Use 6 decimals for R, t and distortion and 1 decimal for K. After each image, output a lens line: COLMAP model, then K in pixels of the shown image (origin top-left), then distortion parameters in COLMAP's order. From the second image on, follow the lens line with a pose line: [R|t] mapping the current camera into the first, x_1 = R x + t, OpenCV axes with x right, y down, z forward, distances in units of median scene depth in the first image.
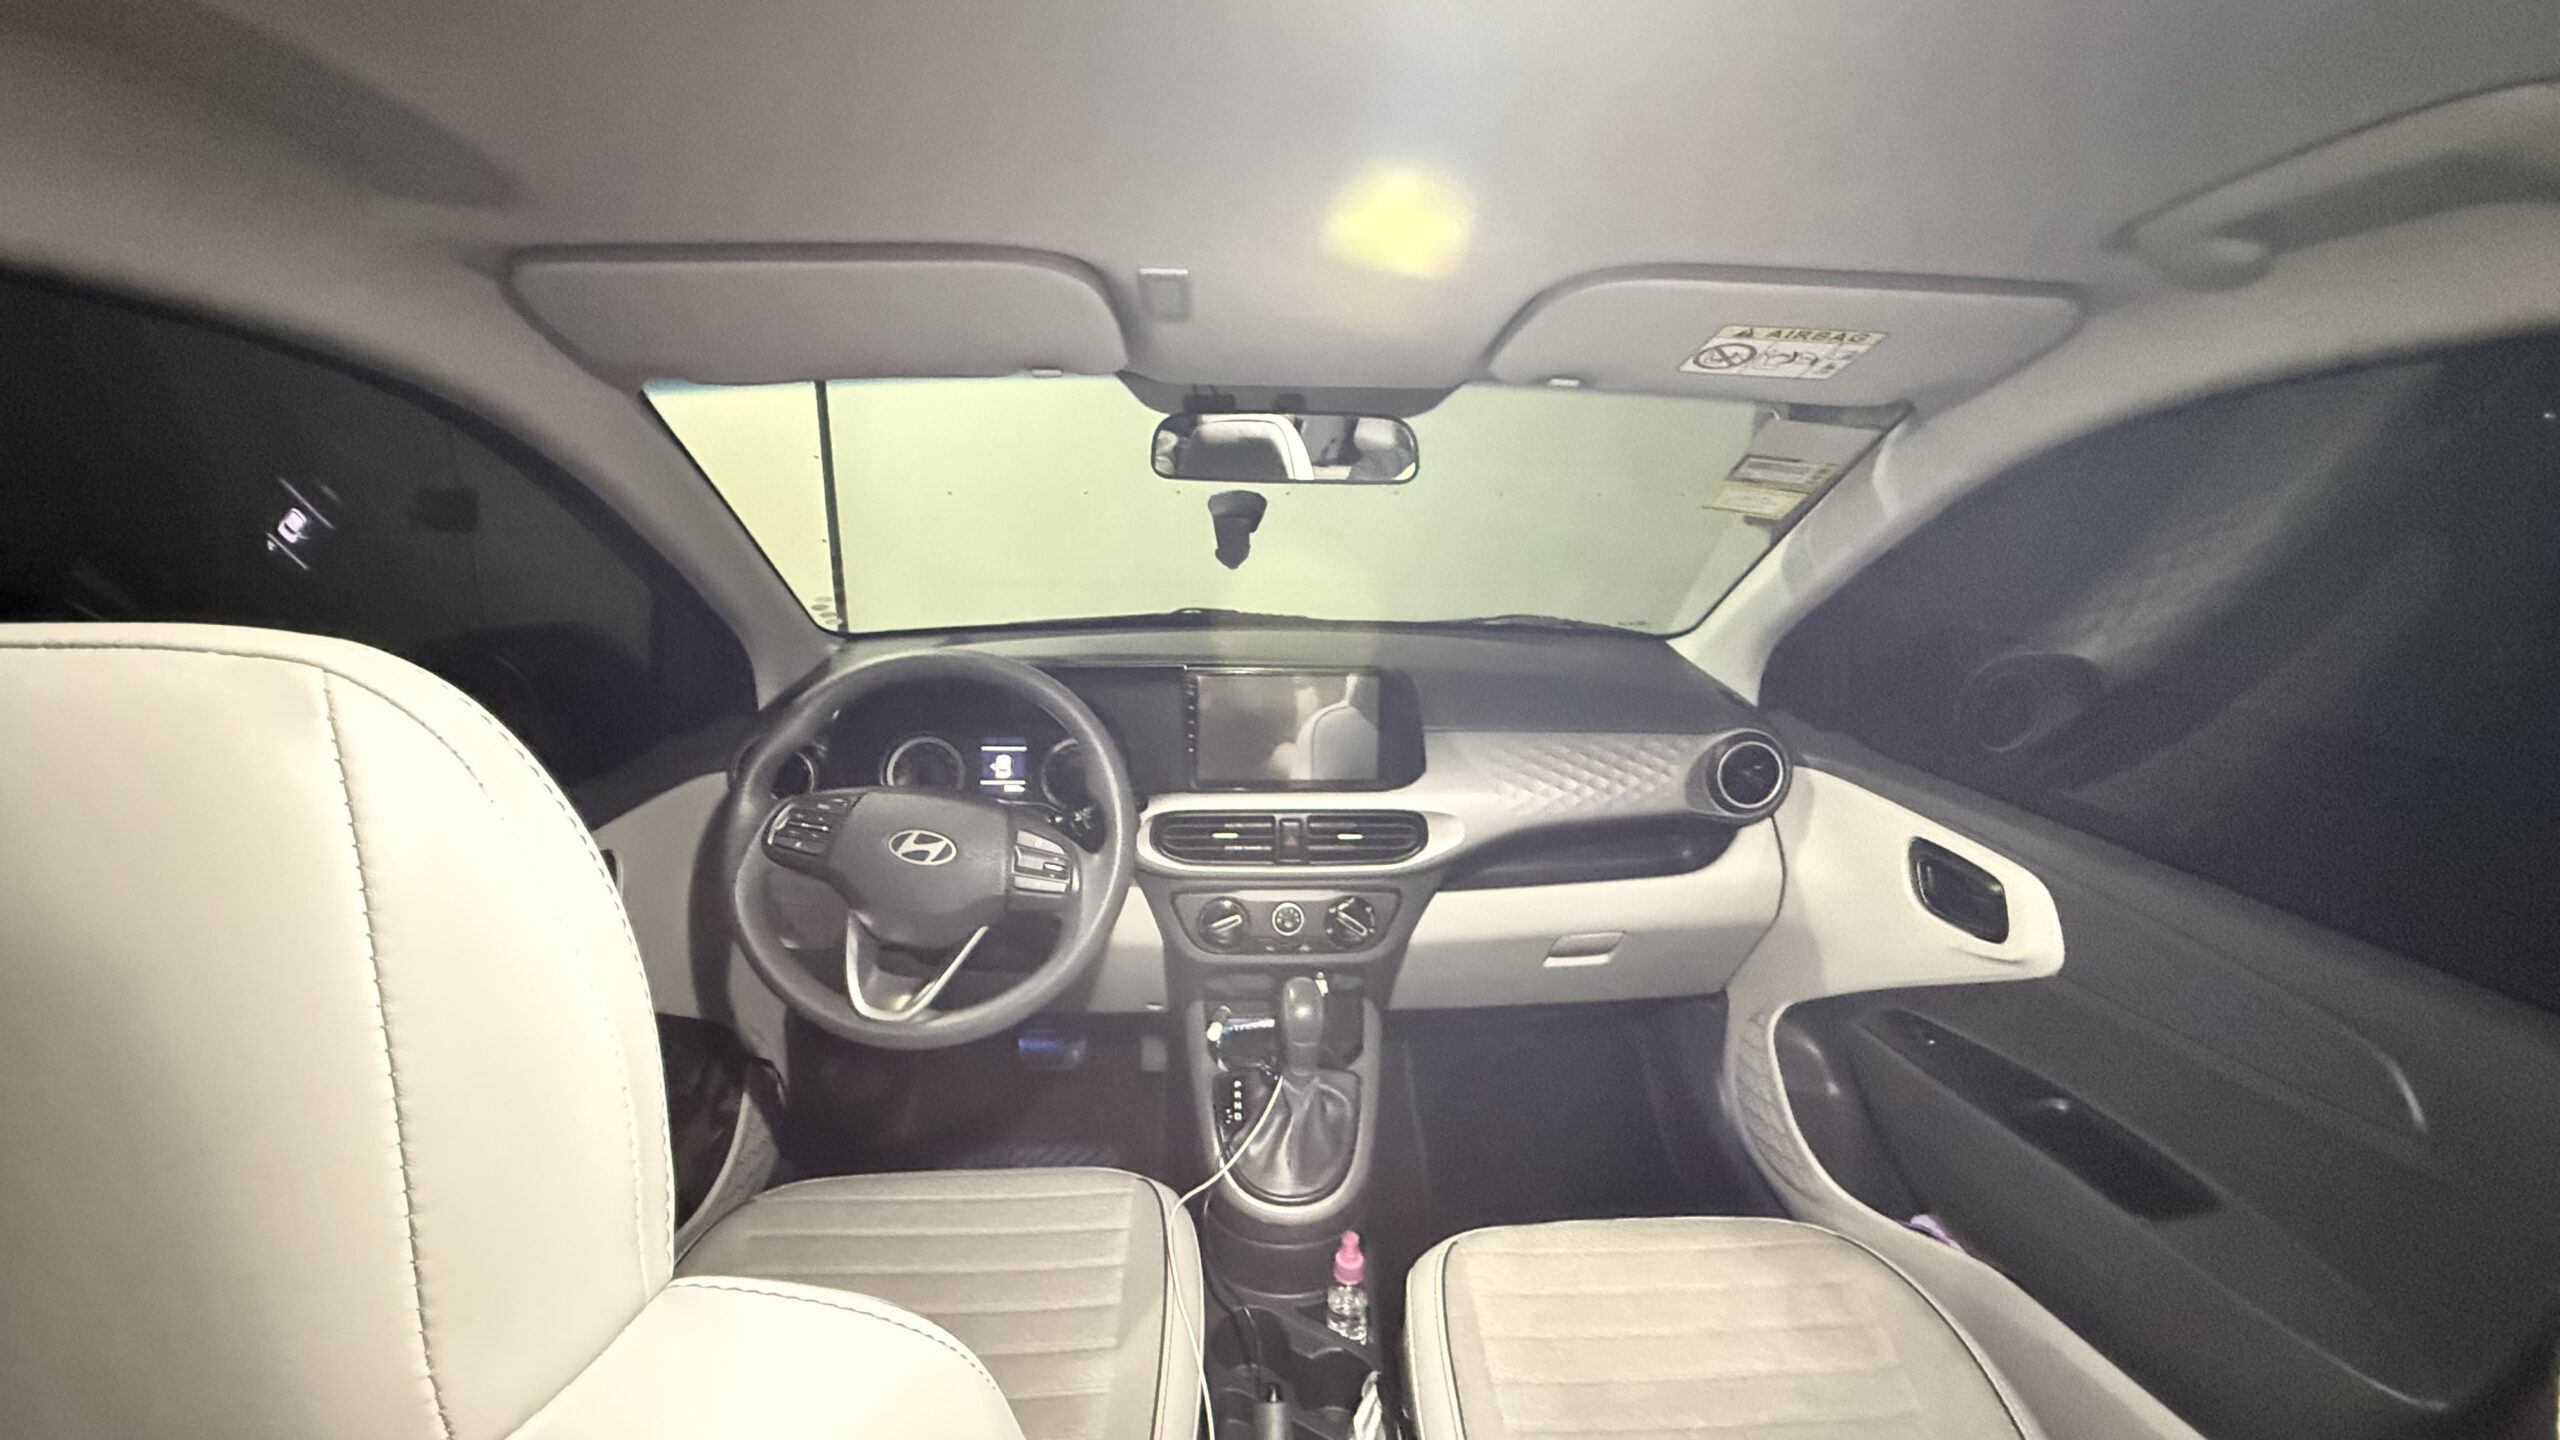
lens RADIAL K [[1026.5, 0, 1280.0], [0, 1026.5, 720.0], [0, 0, 1]] dist [0.001736, 0.000065]
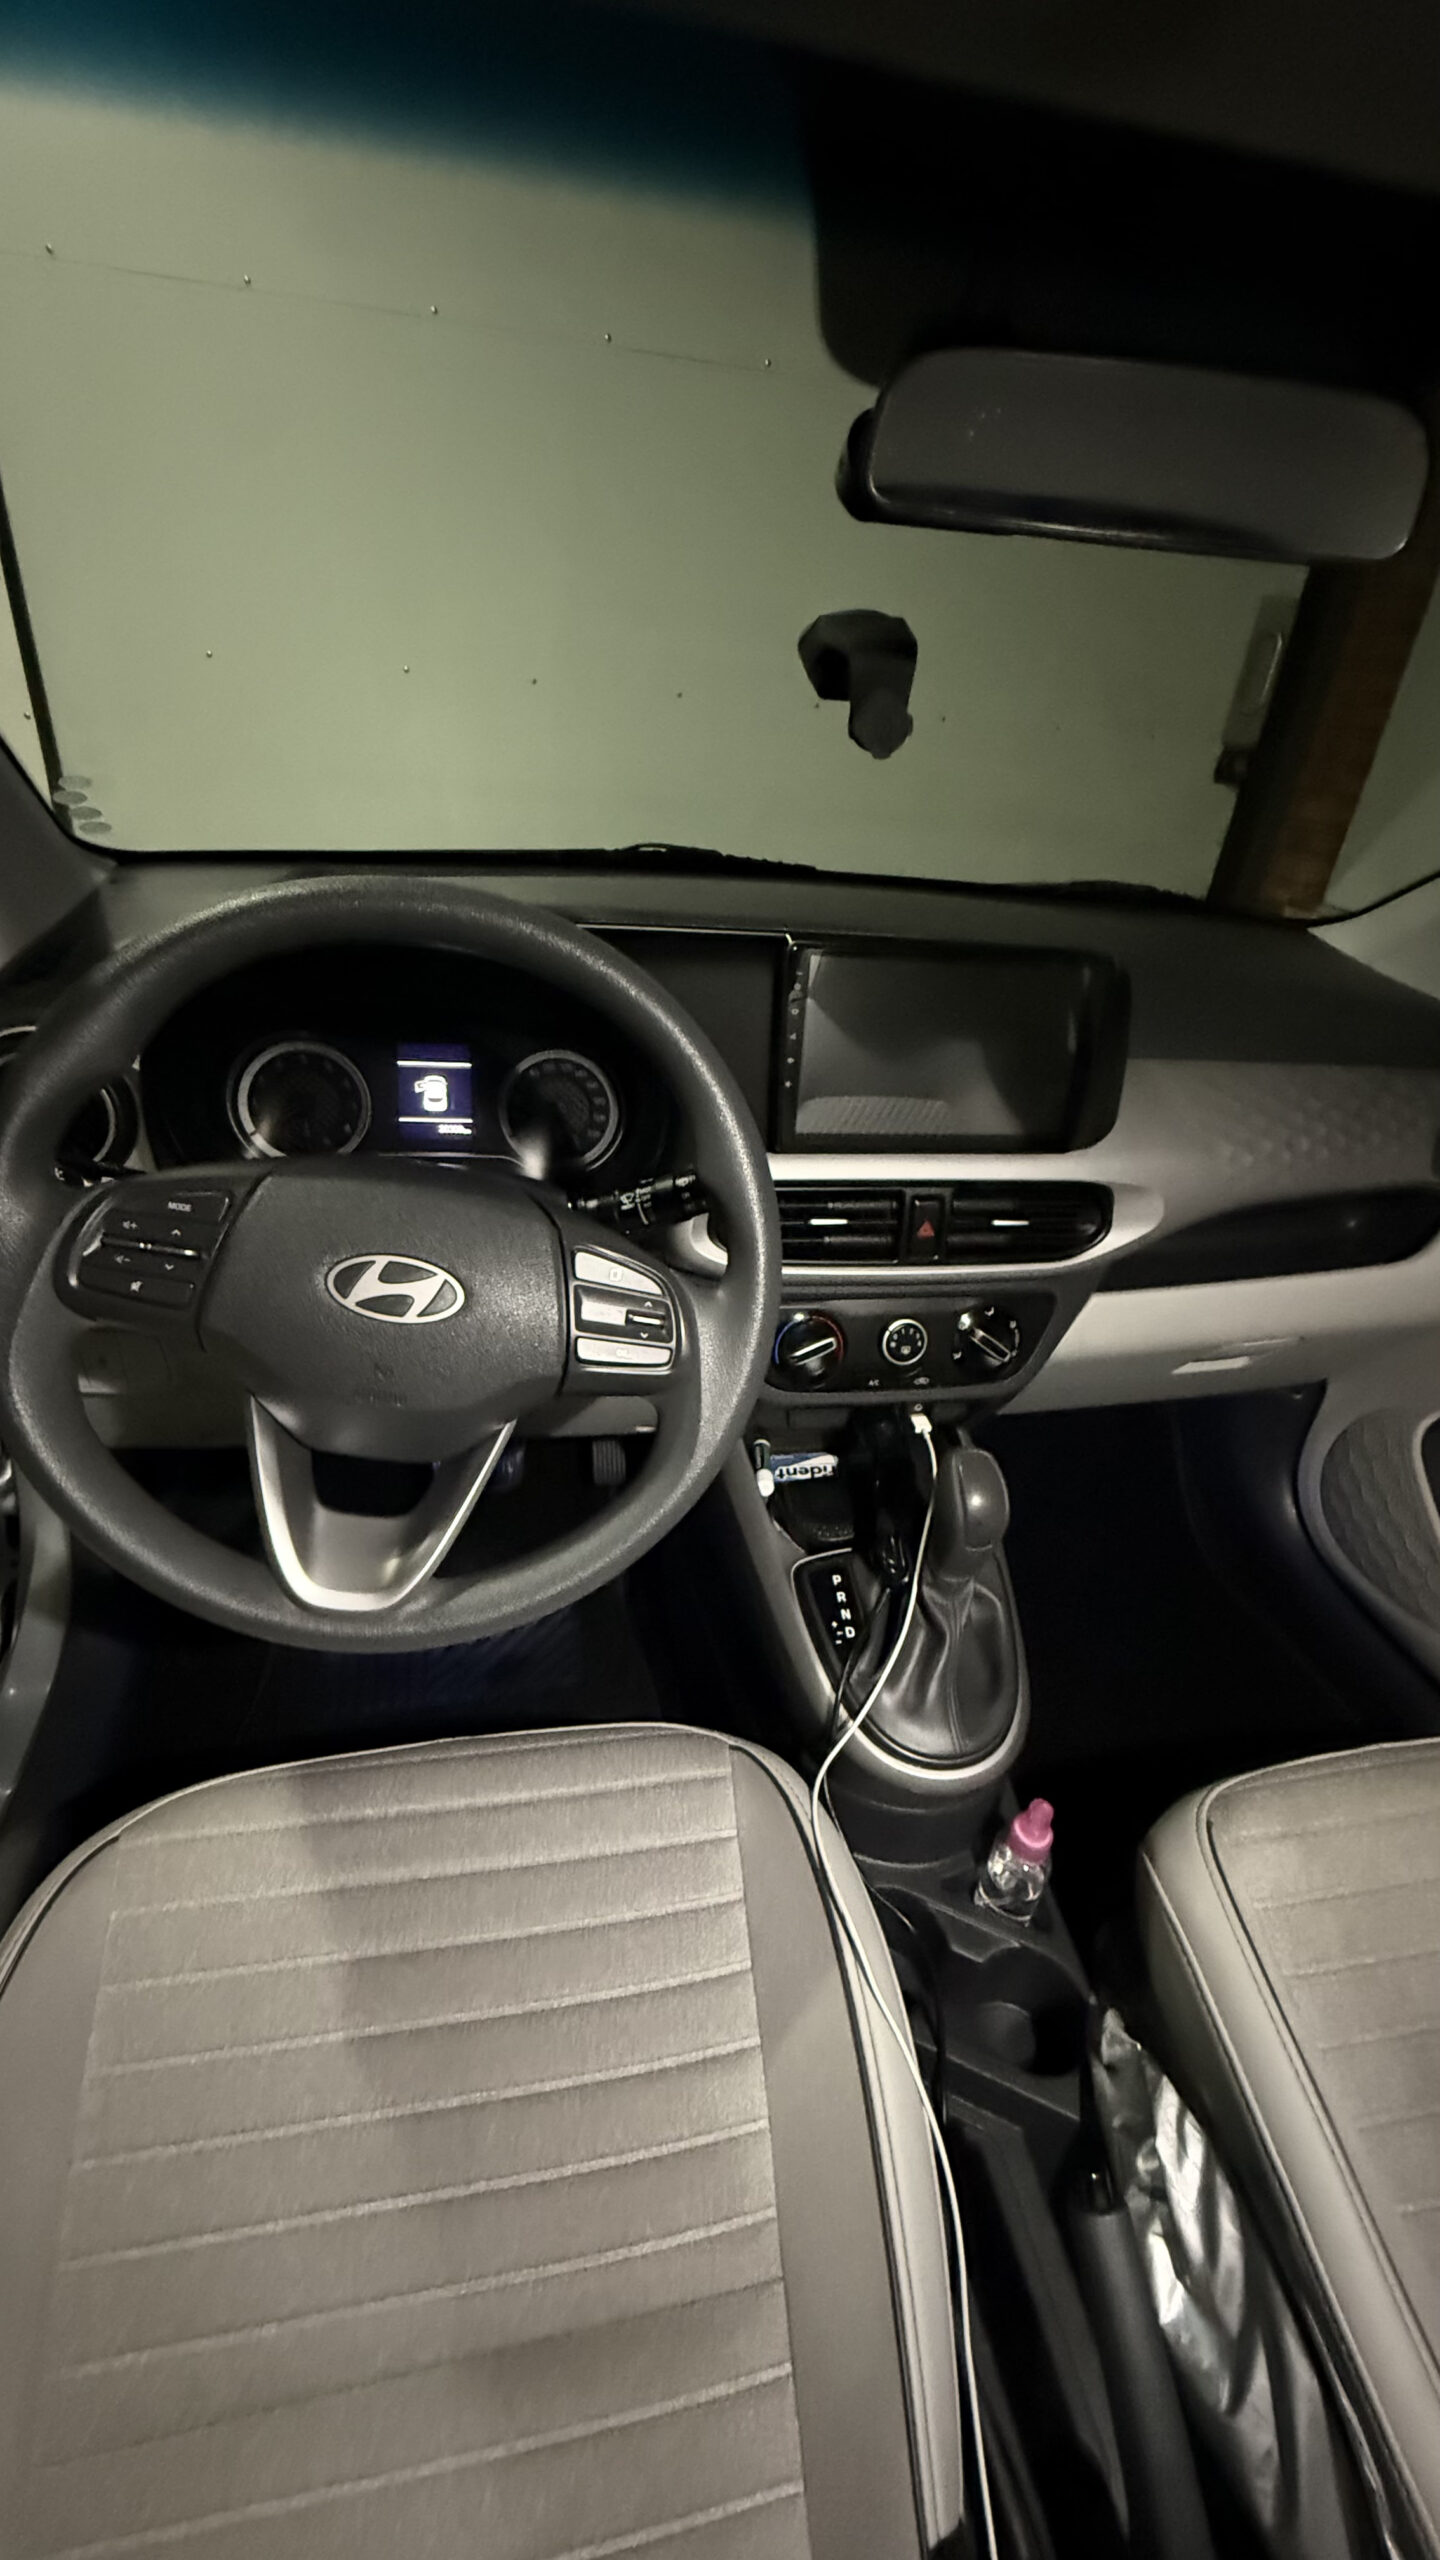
lens RADIAL K [[1026.5, 0, 720.0], [0, 1026.5, 1280.0], [0, 0, 1]] dist [0.001736, 0.000065]
pose [[0.988060, -0.004679, 0.154001, -0.233332], [-0.036649, 0.963712, 0.264417, -0.018917], [-0.149650, -0.266904, 0.952033, 0.426683]]
